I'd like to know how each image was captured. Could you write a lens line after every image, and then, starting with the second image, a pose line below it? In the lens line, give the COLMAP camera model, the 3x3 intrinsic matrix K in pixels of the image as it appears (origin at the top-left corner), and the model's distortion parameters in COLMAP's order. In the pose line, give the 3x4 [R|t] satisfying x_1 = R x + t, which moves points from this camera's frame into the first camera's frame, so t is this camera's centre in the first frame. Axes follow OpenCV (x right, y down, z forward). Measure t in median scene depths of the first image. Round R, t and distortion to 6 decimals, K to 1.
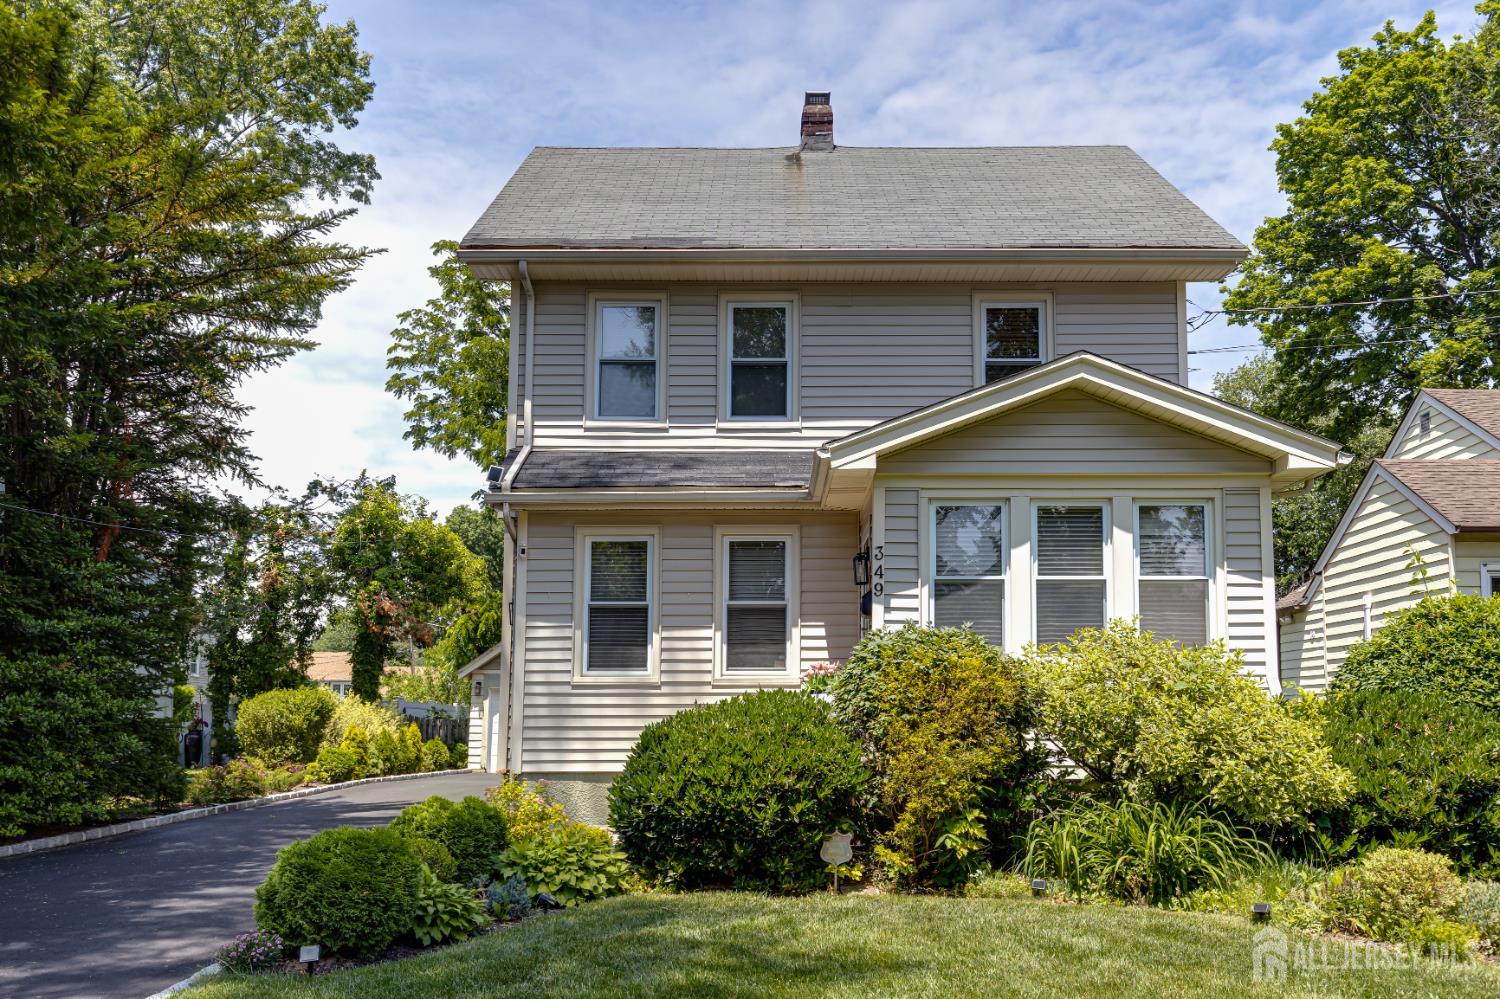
lens RADIAL K [[1504.6, 0, 750.0], [0, 1504.6, 499.5], [0, 0, 1]] dist [0.002427, 0.029961]
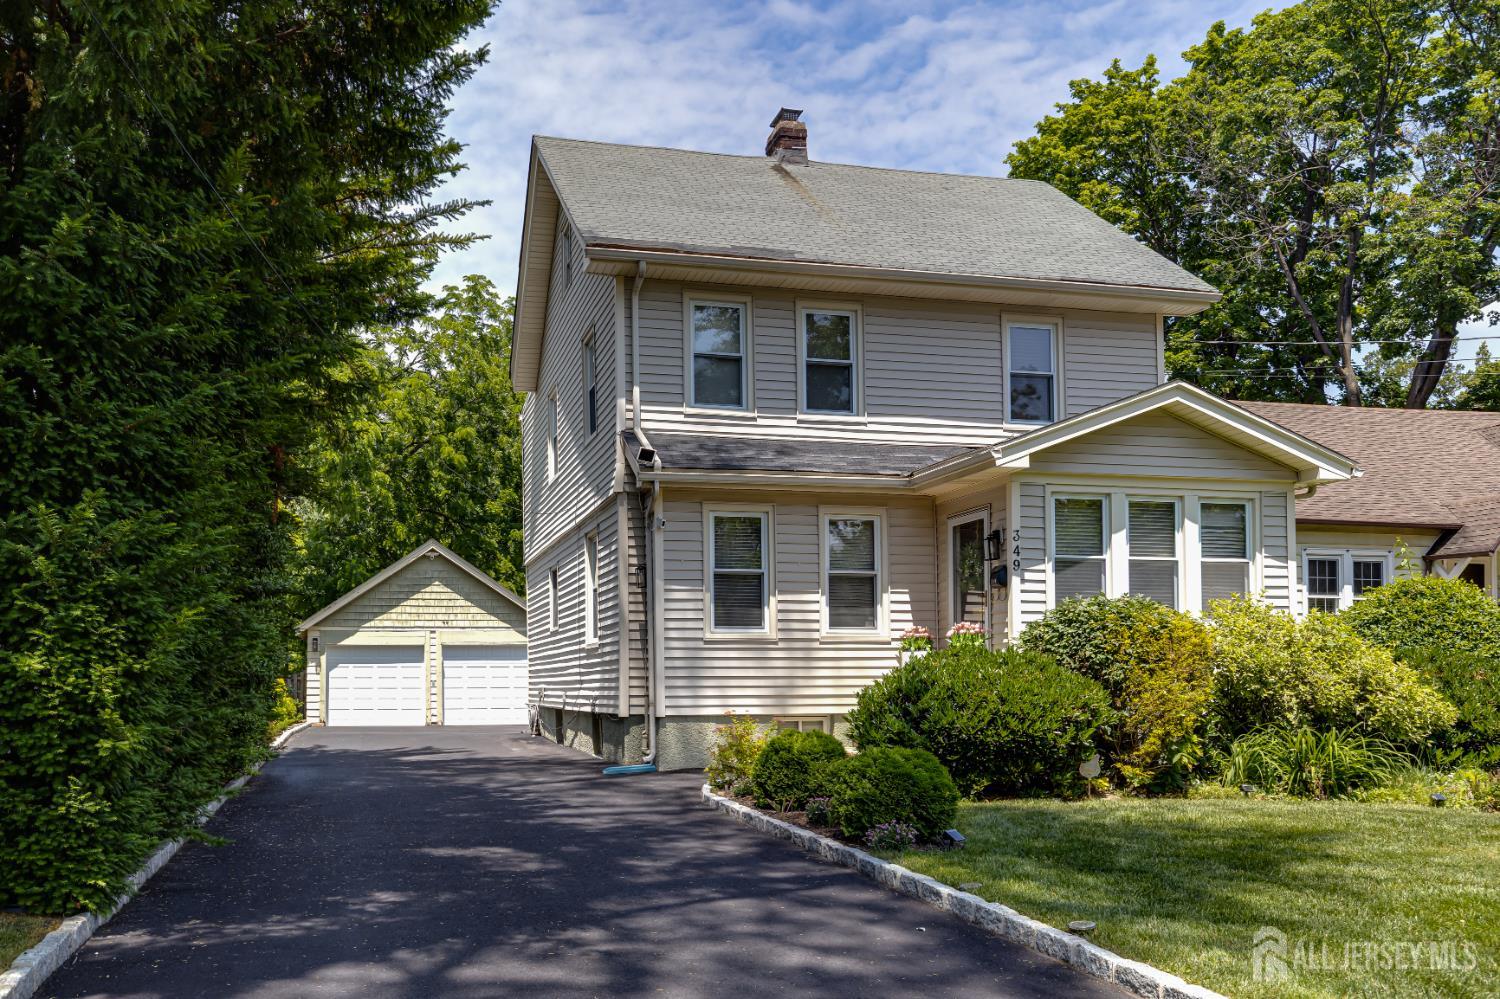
lens RADIAL K [[1491.4, 0, 750.6], [0, 1491.4, 567.7], [0, 0, 1]] dist [0.007507, -0.002827]
pose [[0.966933, 0.018608, 0.254351, -0.371082], [-0.036668, 0.997116, 0.066452, -0.009482], [-0.252381, -0.073581, 0.964826, -0.106289]]
